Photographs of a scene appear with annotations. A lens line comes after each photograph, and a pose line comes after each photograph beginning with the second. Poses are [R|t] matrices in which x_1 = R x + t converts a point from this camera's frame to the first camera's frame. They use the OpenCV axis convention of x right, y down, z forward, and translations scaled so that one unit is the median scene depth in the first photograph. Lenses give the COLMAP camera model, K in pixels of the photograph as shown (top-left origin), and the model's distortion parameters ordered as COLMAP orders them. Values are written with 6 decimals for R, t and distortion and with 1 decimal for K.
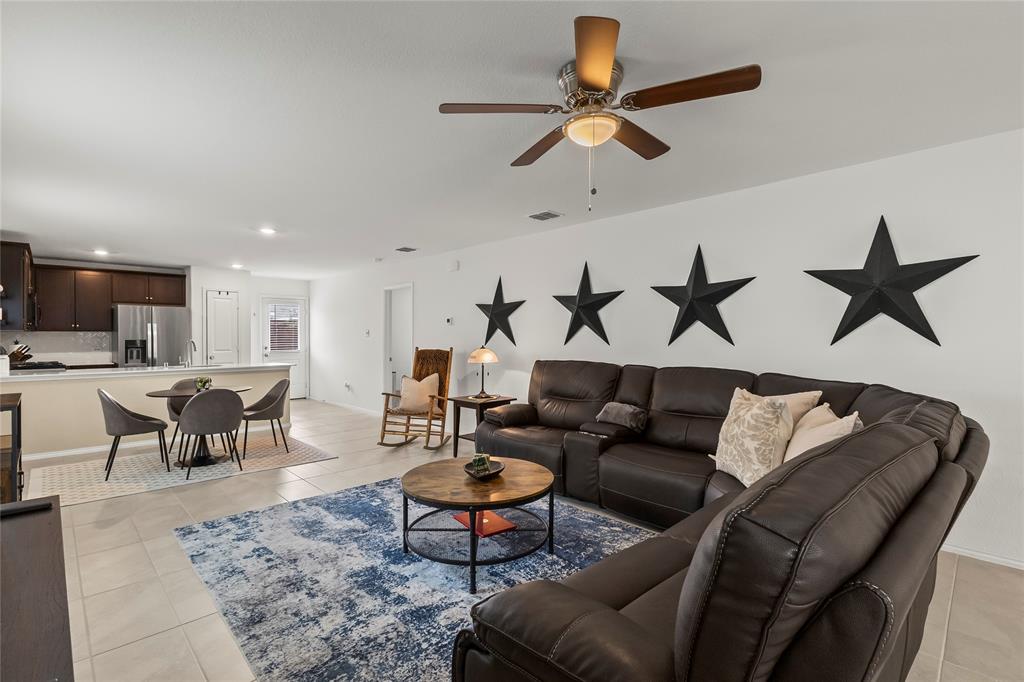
lens RADIAL K [[470.5, 0, 510.2], [0, 470.5, 338.6], [0, 0, 1]] dist [0.002252, -0.000247]
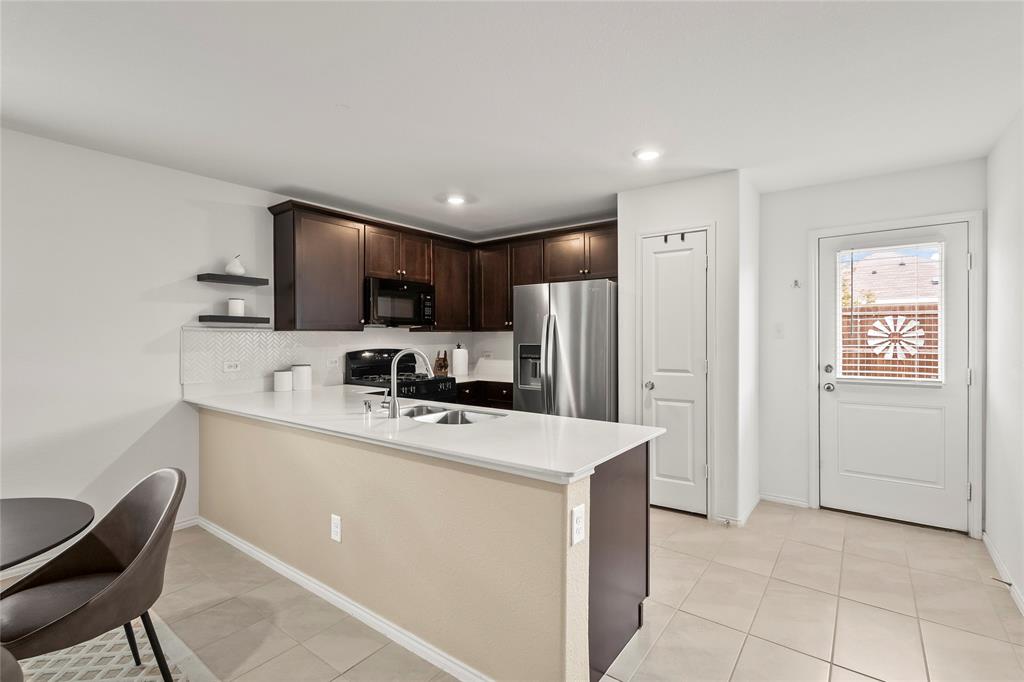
lens RADIAL K [[470.5, 0, 510.2], [0, 470.5, 338.6], [0, 0, 1]] dist [0.002252, -0.000247]
pose [[0.152898, 0.002487, -0.988239, -0.413324], [-0.000820, 0.999997, 0.002390, -0.010853], [0.988242, 0.000445, 0.152899, 1.573908]]
